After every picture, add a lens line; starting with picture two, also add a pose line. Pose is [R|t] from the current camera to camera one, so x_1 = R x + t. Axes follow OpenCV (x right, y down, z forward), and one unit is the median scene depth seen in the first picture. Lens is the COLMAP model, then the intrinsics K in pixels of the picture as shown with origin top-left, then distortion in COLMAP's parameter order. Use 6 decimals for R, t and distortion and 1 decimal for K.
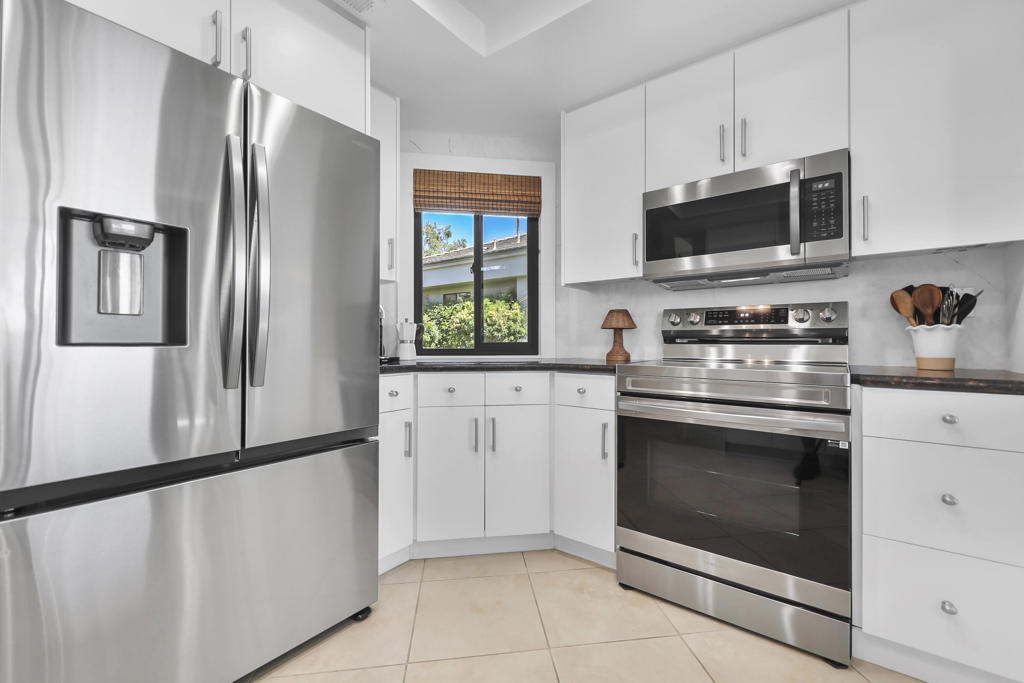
lens RADIAL K [[422.3, 0, 523.2], [0, 422.3, 340.7], [0, 0, 1]] dist [0.012088, -0.000401]
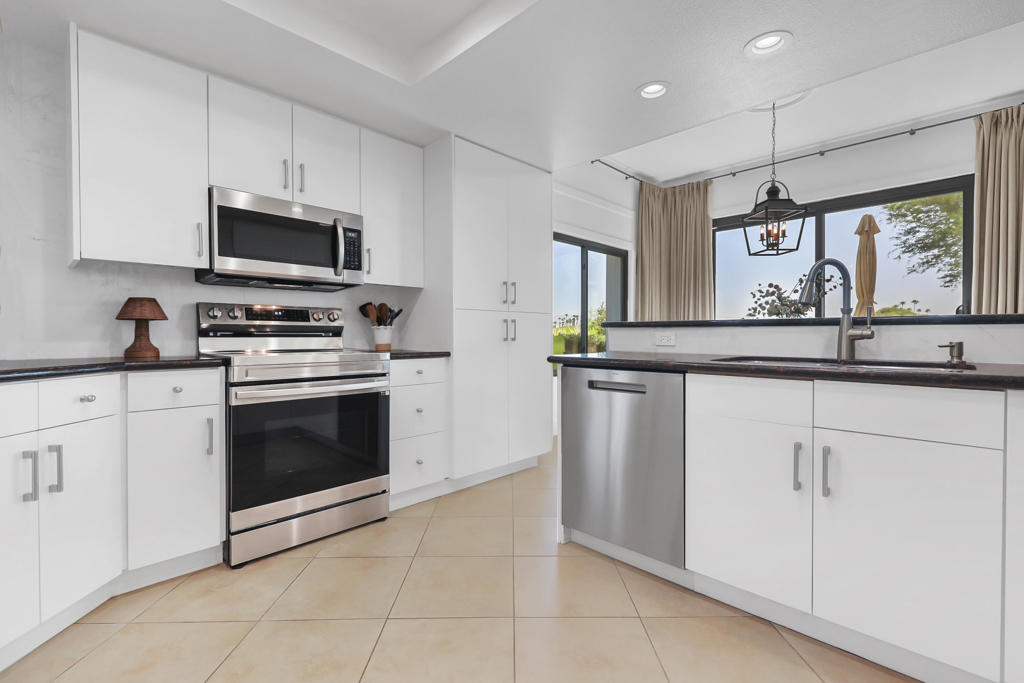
lens RADIAL K [[467.9, 0, 518.0], [0, 467.9, 344.5], [0, 0, 1]] dist [0.001862, 0.000463]
pose [[0.115337, -0.018852, 0.993148, -0.700708], [-0.001400, 0.999816, 0.019141, 0.002358], [-0.993325, -0.003599, 0.115289, 0.148675]]
